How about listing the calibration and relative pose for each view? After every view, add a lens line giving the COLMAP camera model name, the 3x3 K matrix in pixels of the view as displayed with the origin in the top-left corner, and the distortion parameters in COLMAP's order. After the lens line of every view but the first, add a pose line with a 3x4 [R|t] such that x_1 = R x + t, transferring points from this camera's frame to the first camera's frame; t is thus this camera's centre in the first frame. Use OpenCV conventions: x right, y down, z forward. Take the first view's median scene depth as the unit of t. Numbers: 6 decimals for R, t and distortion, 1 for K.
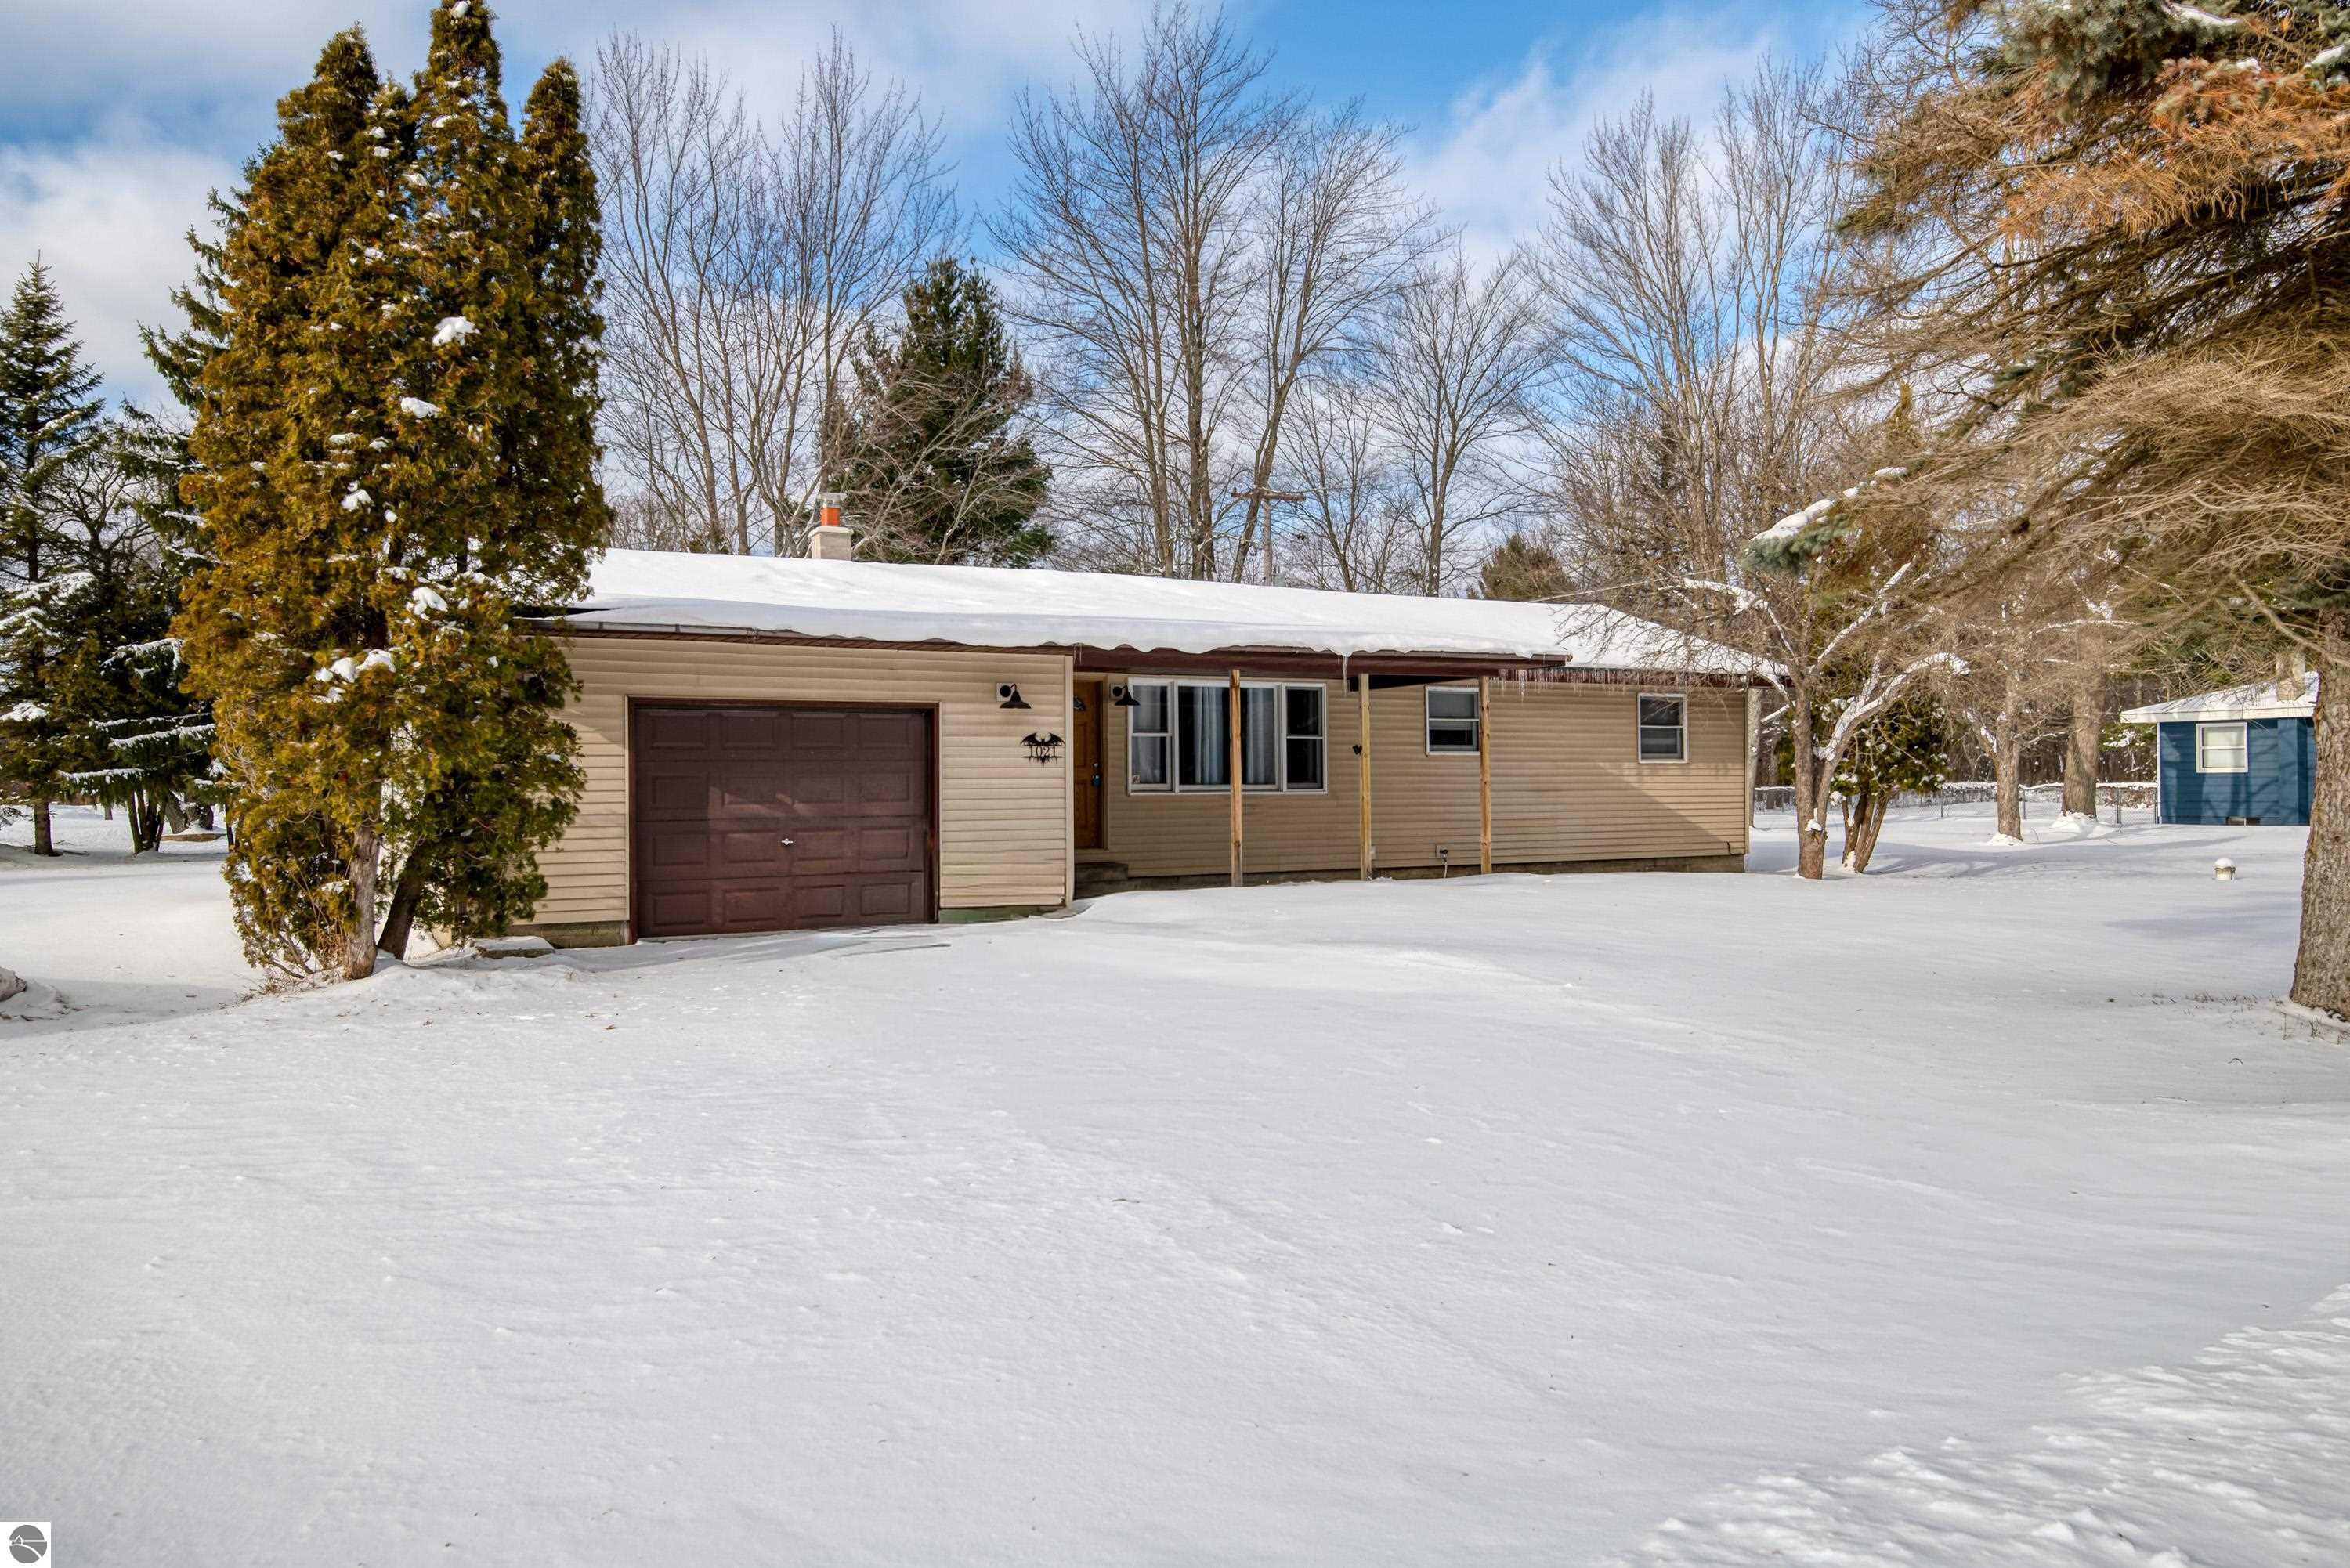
lens RADIAL K [[1603.1, 0, 1157.8], [0, 1603.1, 783.5], [0, 0, 1]] dist [0.020439, 0.003015]
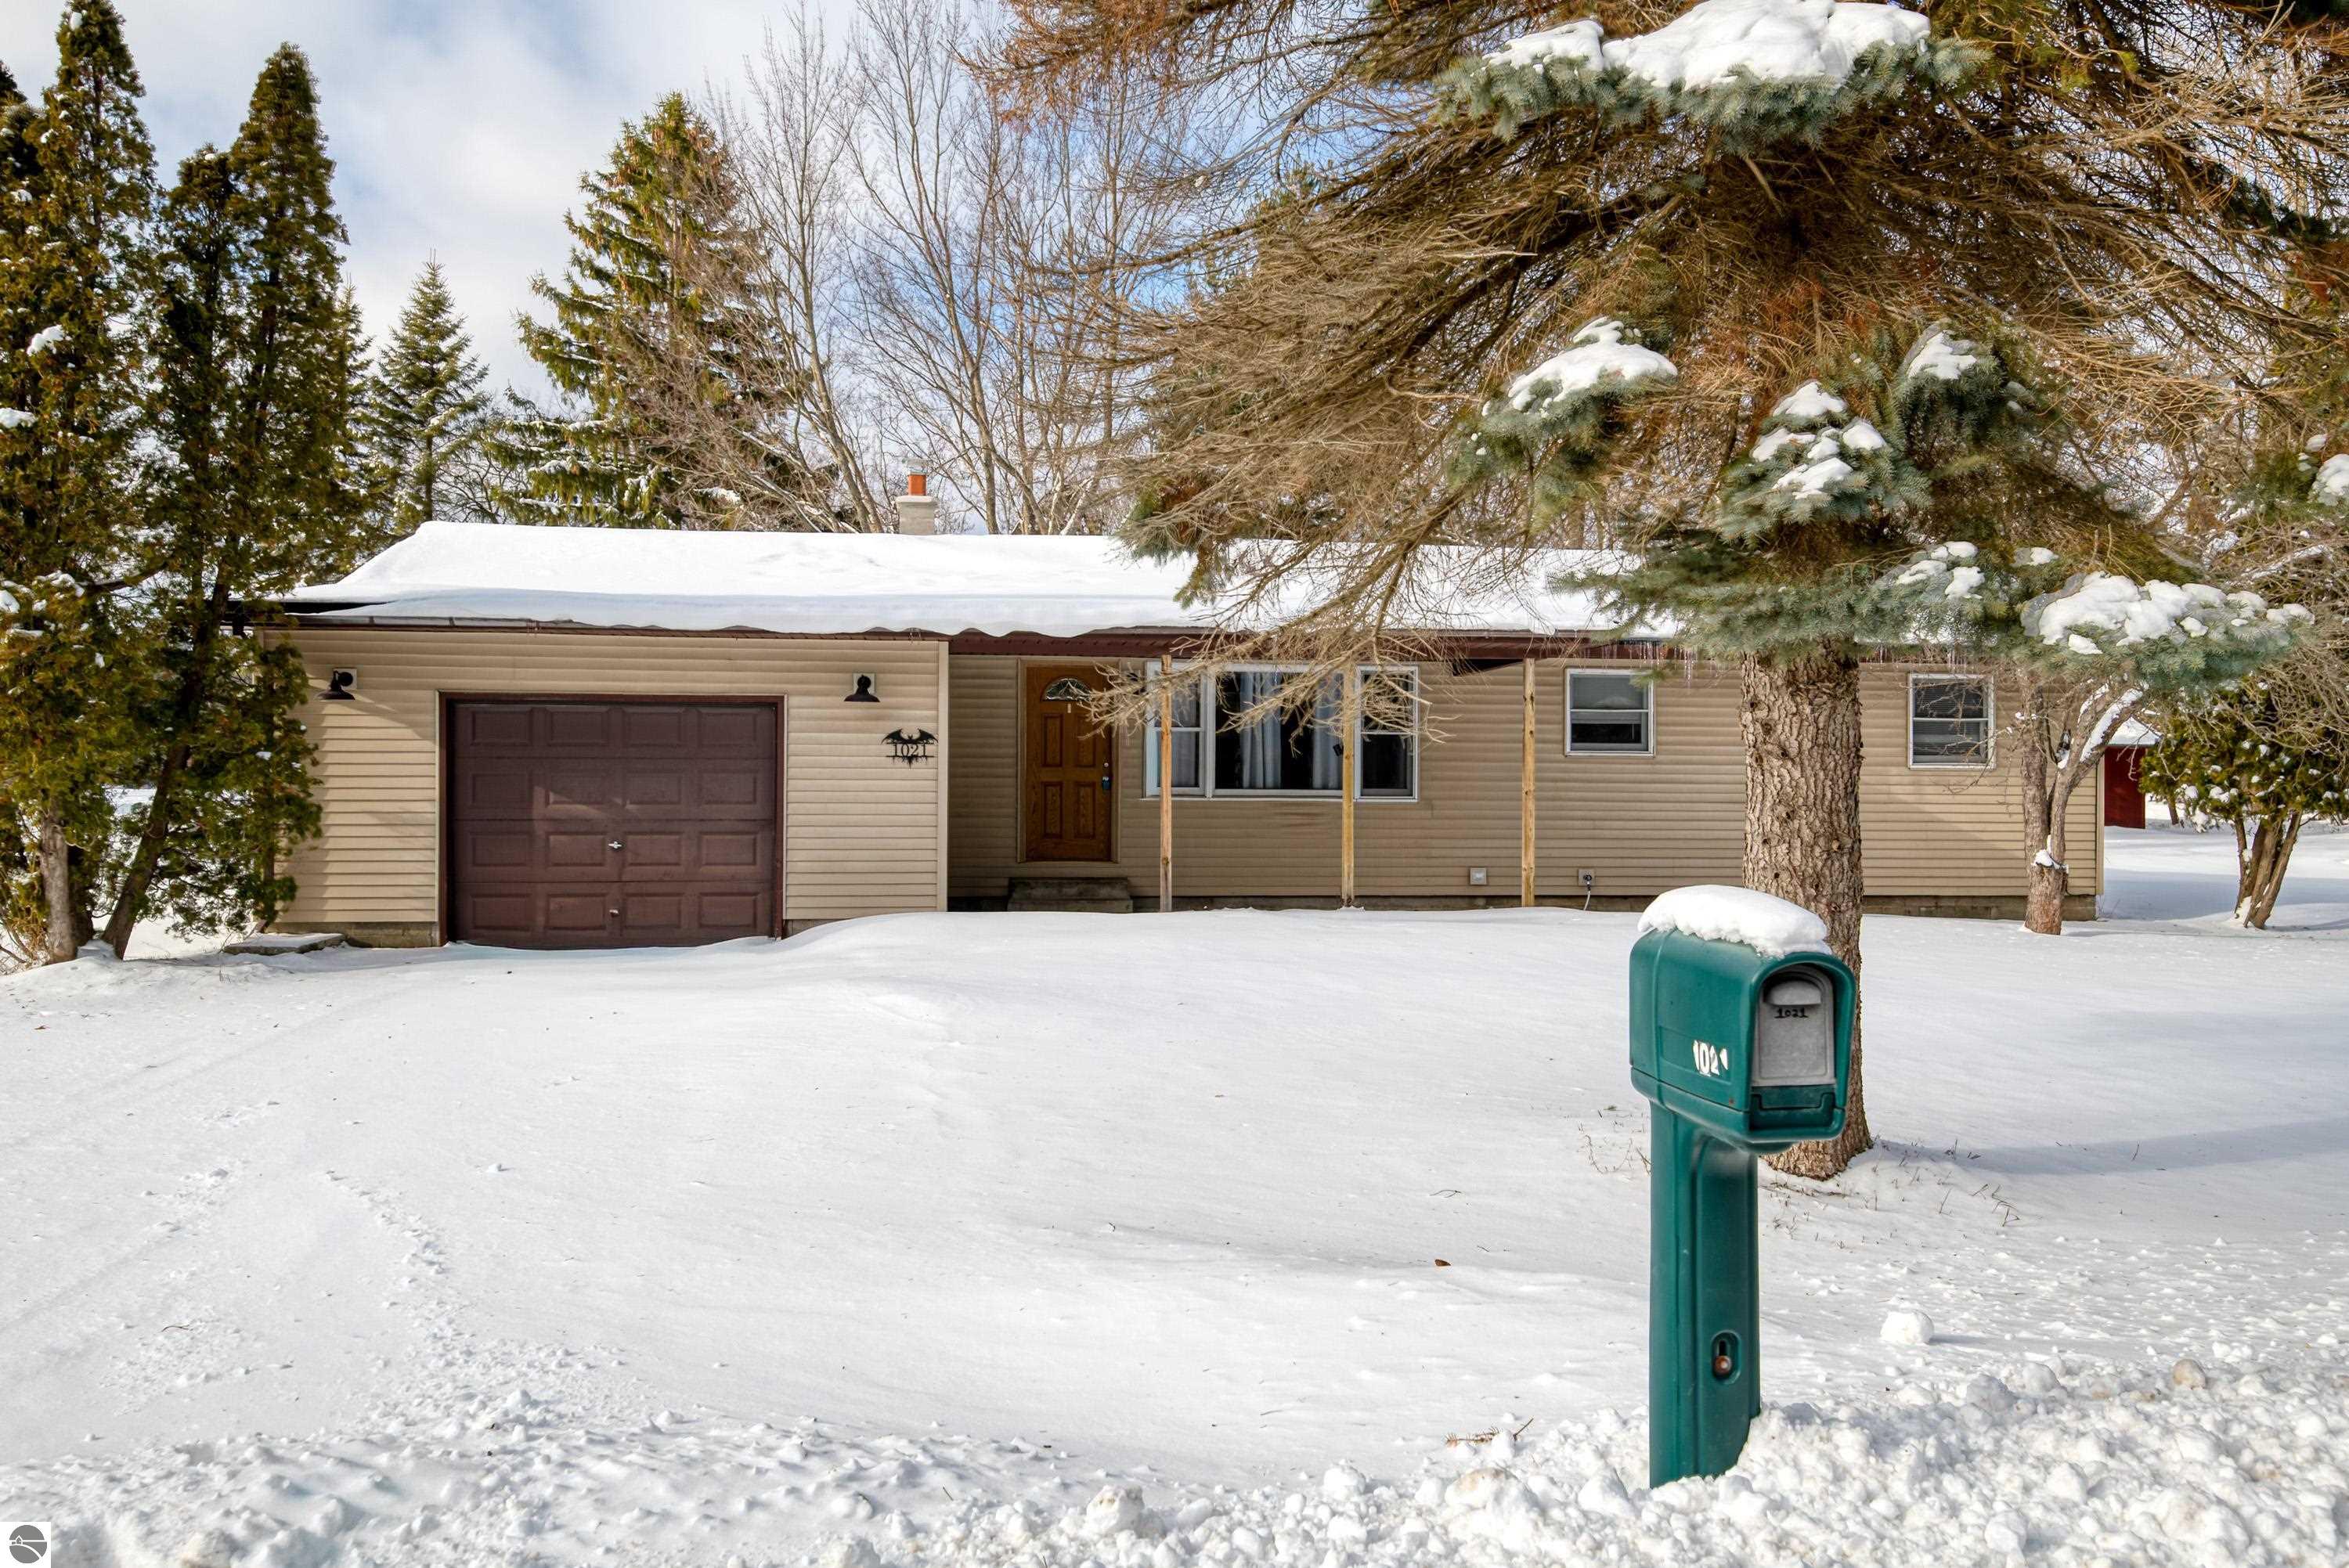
lens RADIAL K [[1896.8, 0, 1174.5], [0, 1896.8, 784.0], [0, 0, 1]] dist [0.039209, 0.000123]
pose [[0.935857, 0.014362, -0.352087, 0.372028], [-0.012763, 0.999895, 0.006863, -0.008853], [0.352149, -0.001929, 0.935942, 0.060621]]
